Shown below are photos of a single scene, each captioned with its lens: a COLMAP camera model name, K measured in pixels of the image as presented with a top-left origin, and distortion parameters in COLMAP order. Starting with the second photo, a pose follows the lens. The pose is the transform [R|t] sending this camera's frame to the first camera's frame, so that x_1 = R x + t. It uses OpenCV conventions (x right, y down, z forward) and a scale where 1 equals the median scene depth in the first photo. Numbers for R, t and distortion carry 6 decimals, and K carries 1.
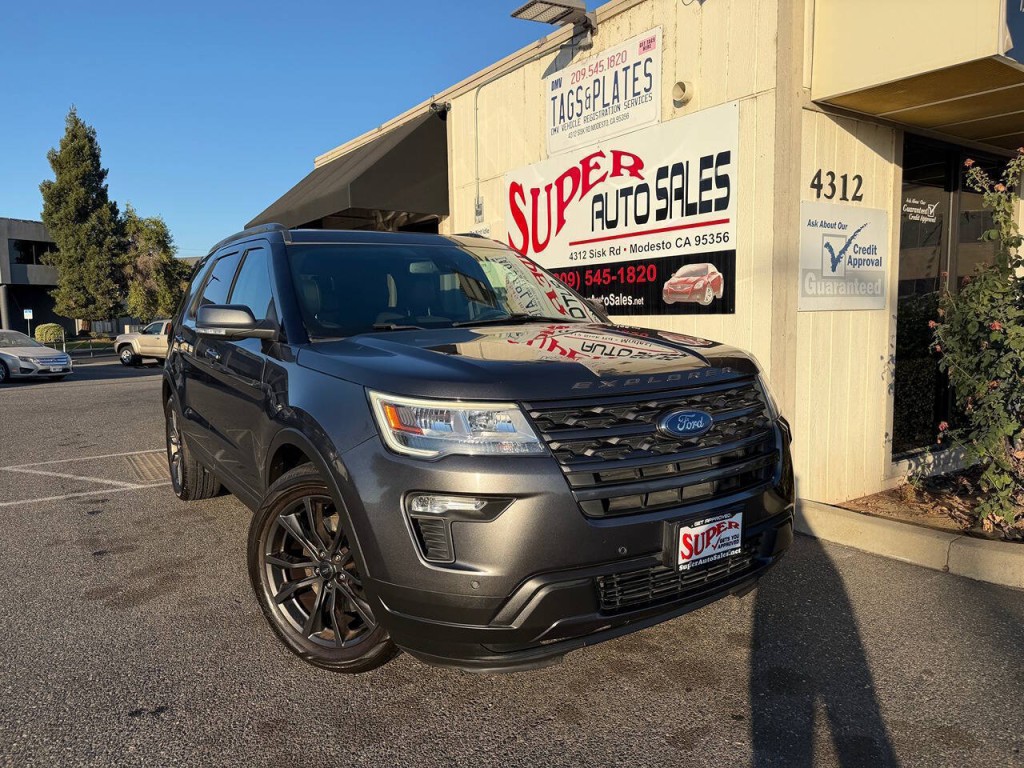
lens RADIAL K [[722.7, 0, 518.9], [0, 722.7, 388.6], [0, 0, 1]] dist [0.053916, -0.079521]
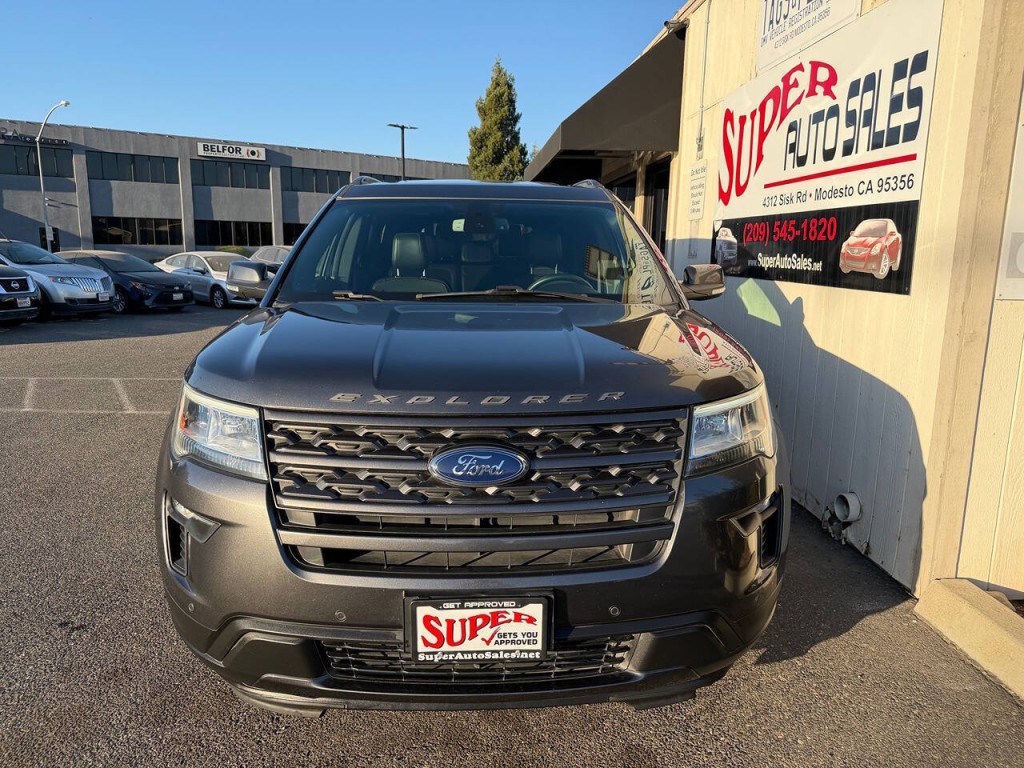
lens RADIAL K [[738.7, 0, 517.8], [0, 738.7, 389.3], [0, 0, 1]] dist [-0.016762, -0.006433]
pose [[0.862151, 0.127171, -0.490432, 0.297043], [-0.084711, 0.990542, 0.107935, -0.052434], [0.499520, -0.051511, 0.864770, 0.190694]]
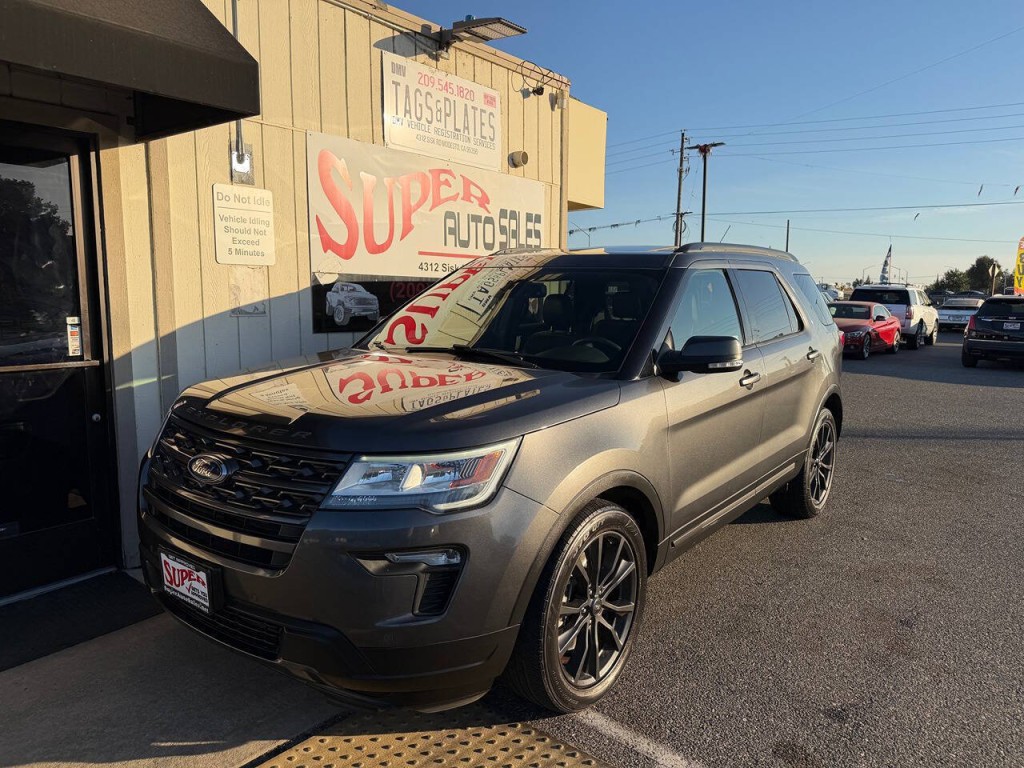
lens RADIAL K [[728.2, 0, 507.8], [0, 728.2, 393.4], [0, 0, 1]] dist [0.003767, -0.001365]
pose [[-0.288322, -0.105058, 0.951753, -0.997947], [0.098206, 0.985477, 0.138531, -0.161827], [-0.952484, 0.133410, -0.273817, 1.344184]]
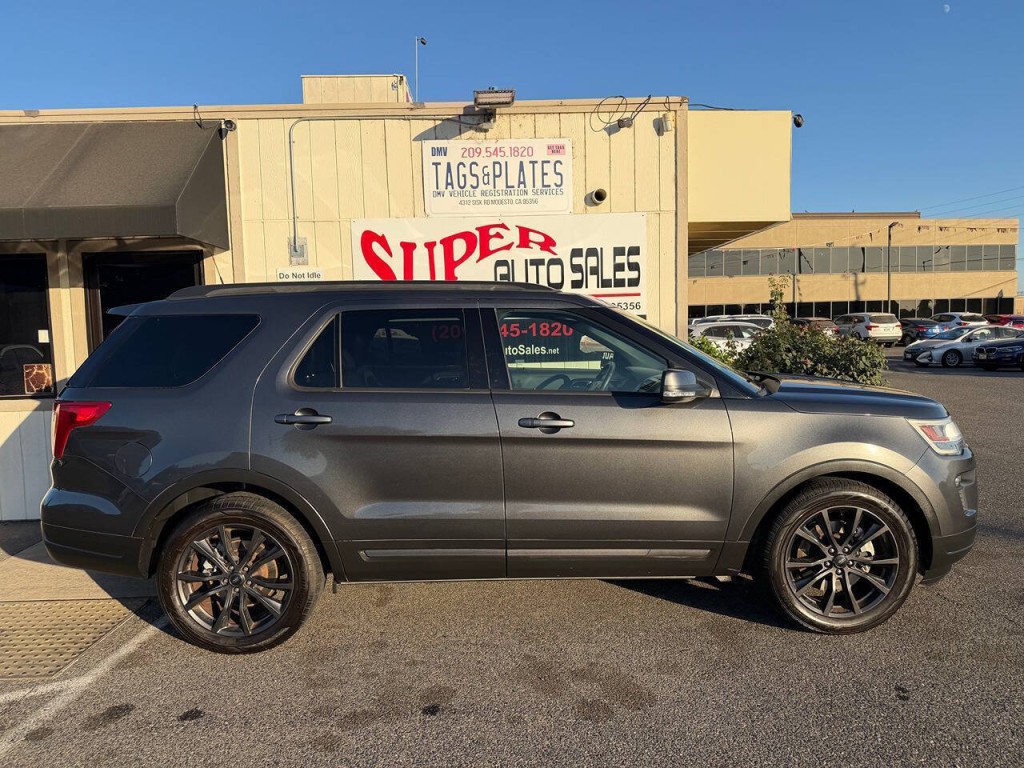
lens RADIAL K [[723.9, 0, 516.8], [0, 723.9, 380.6], [0, 0, 1]] dist [0.112997, -0.156244]
pose [[0.537979, -0.065937, 0.840375, -0.941717], [0.103961, 0.994515, 0.011478, -0.094034], [-0.836523, 0.081192, 0.541884, 0.397381]]
